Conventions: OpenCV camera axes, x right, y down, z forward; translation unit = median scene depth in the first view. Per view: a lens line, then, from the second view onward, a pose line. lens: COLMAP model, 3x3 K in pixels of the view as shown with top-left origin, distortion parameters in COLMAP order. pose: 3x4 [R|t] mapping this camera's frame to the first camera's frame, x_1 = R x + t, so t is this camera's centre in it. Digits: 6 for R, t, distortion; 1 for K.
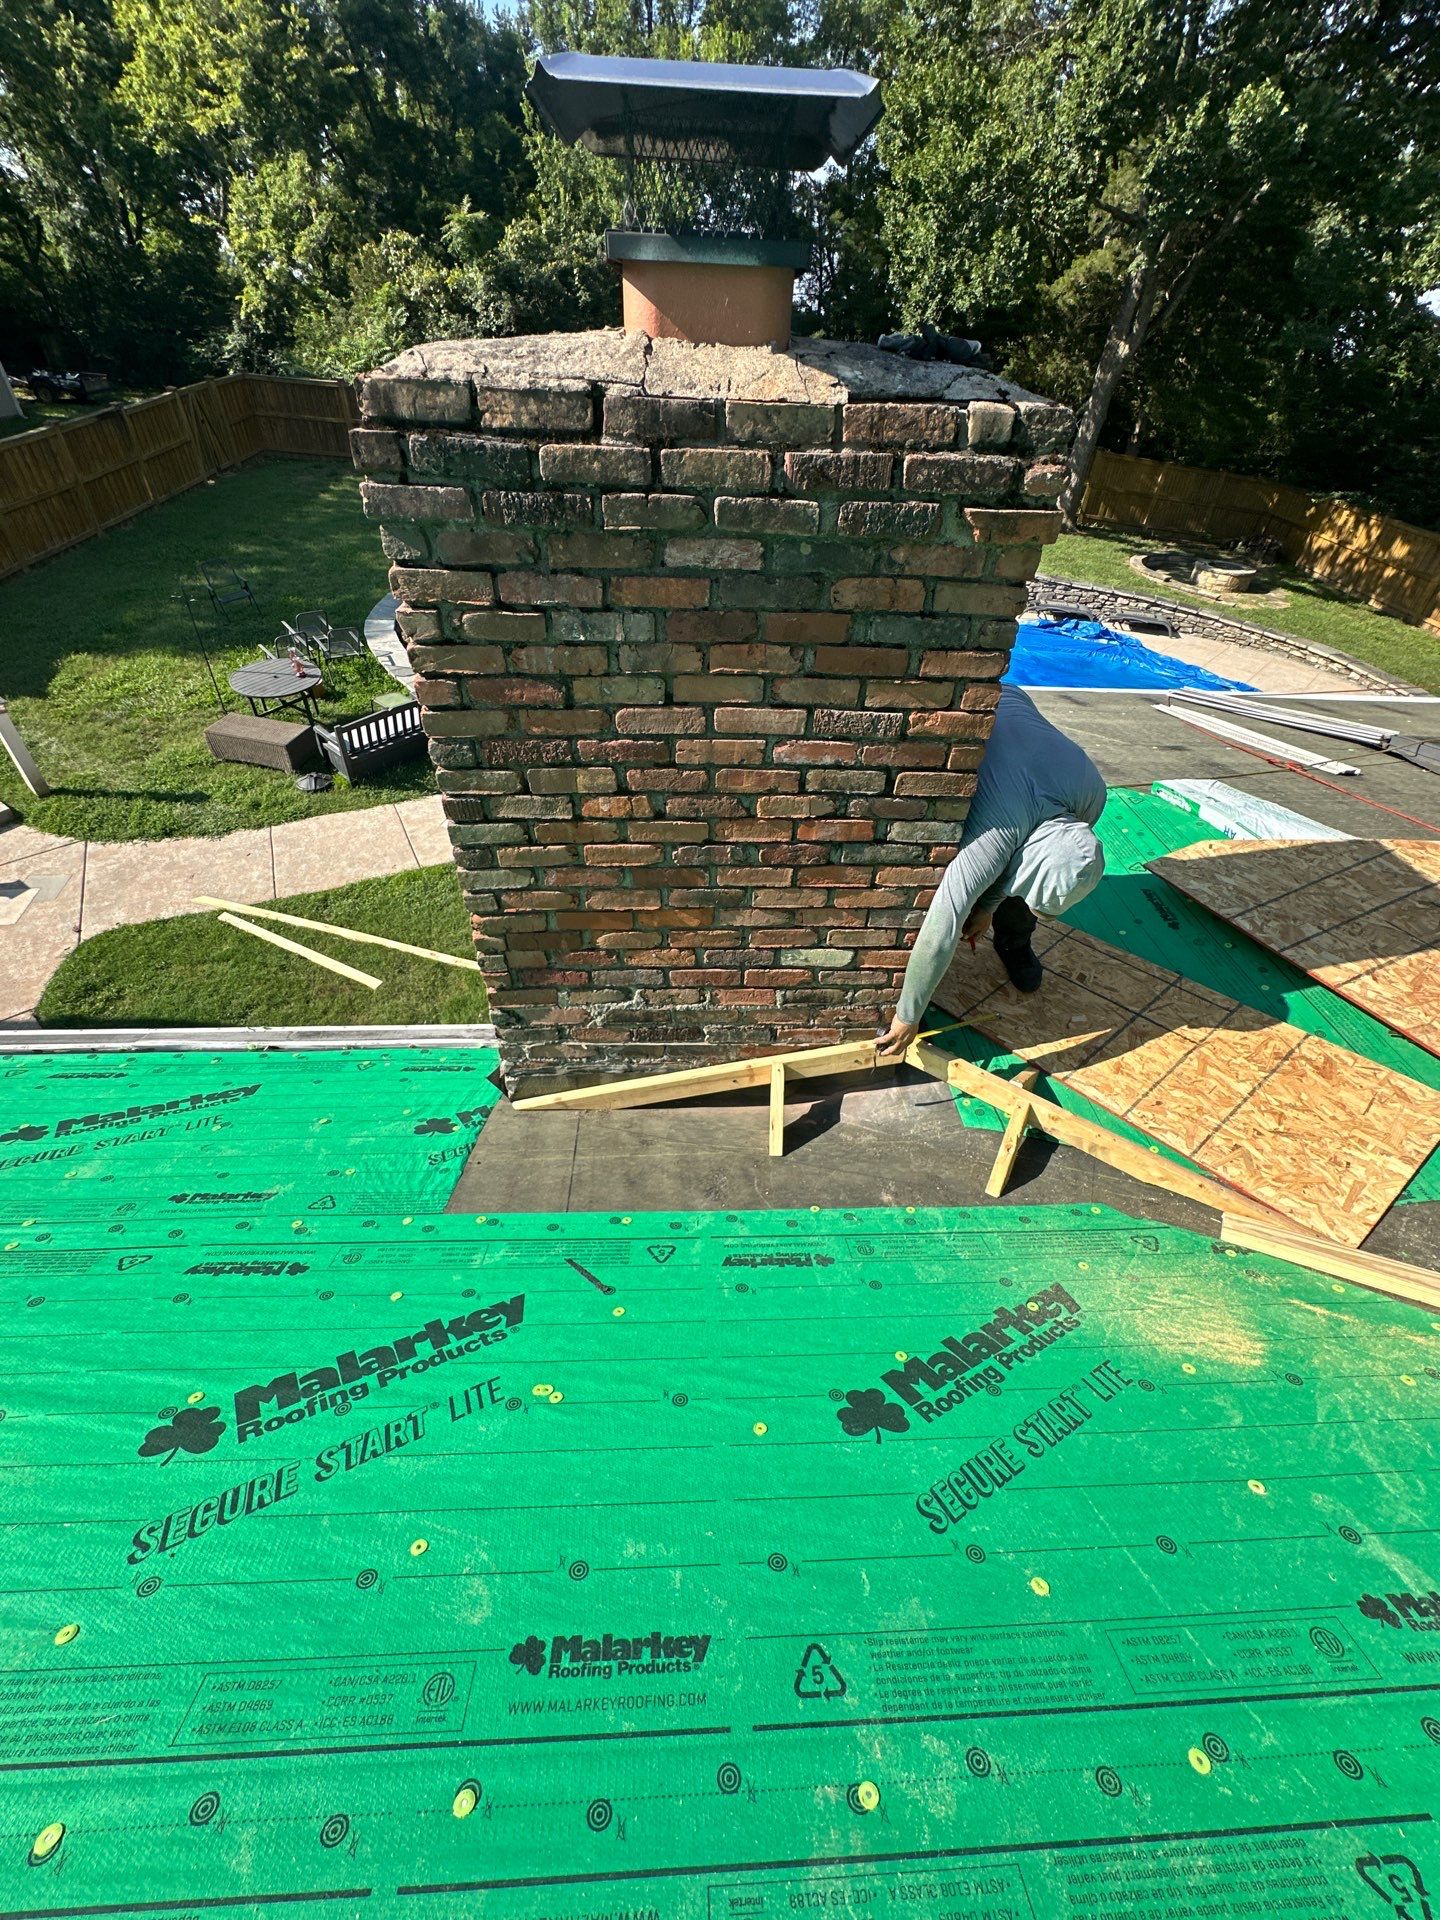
lens RADIAL K [[760.6, 0, 724.0], [0, 760.6, 959.1], [0, 0, 1]] dist [-0.006488, 0.001168]
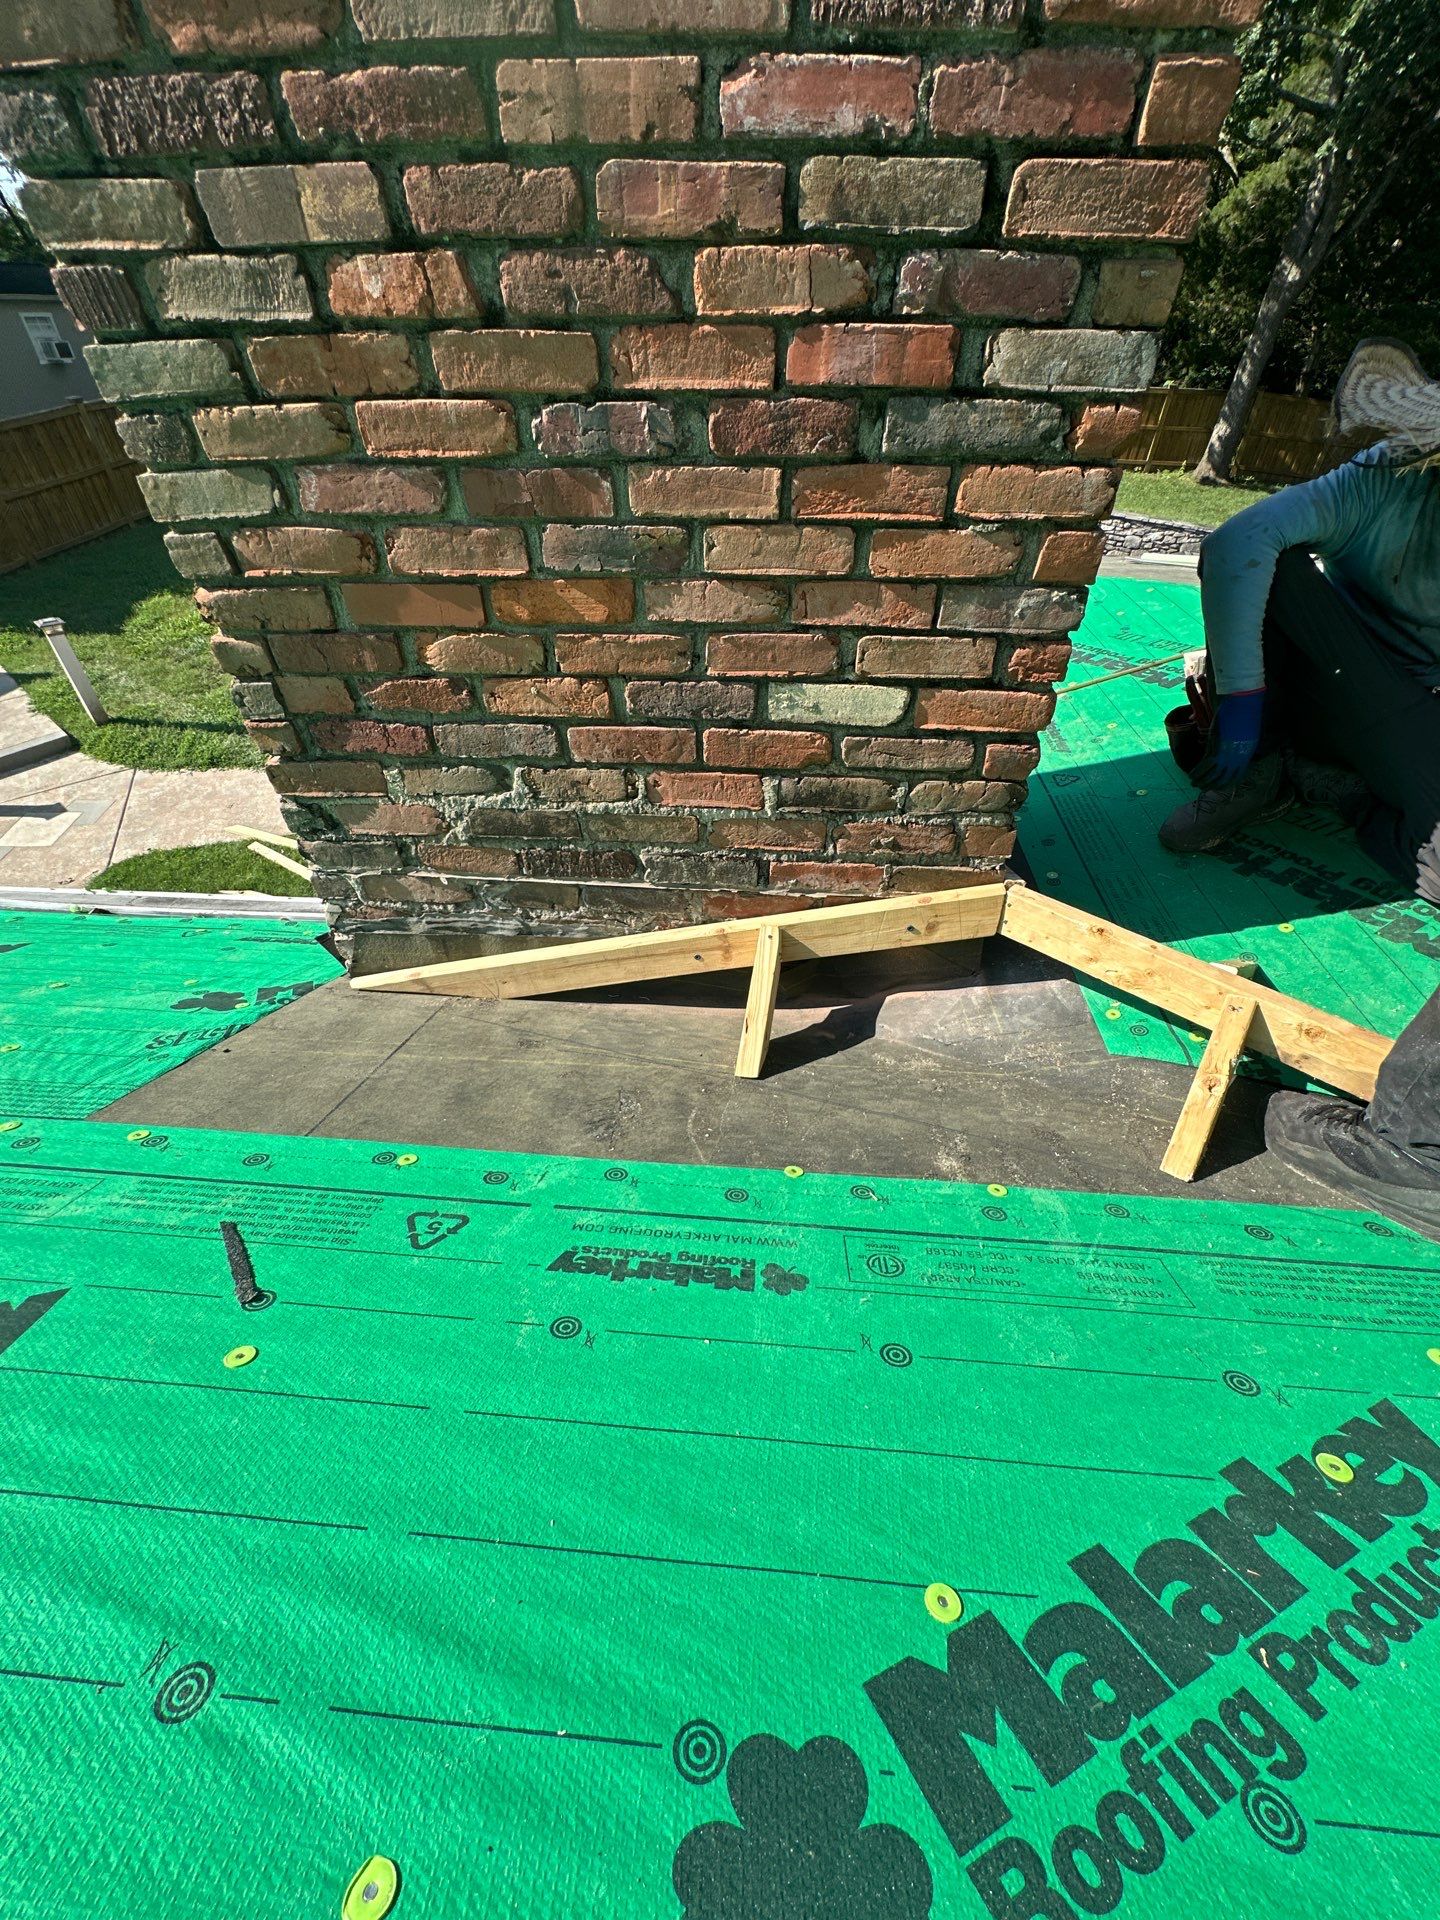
lens RADIAL K [[760.6, 0, 724.9], [0, 760.6, 961.7], [0, 0, 1]] dist [-0.006488, 0.001168]
pose [[0.991649, 0.047737, -0.119804, 0.125317], [-0.047389, 0.998860, 0.005755, 0.189748], [0.119942, -0.000029, 0.992781, 0.501198]]
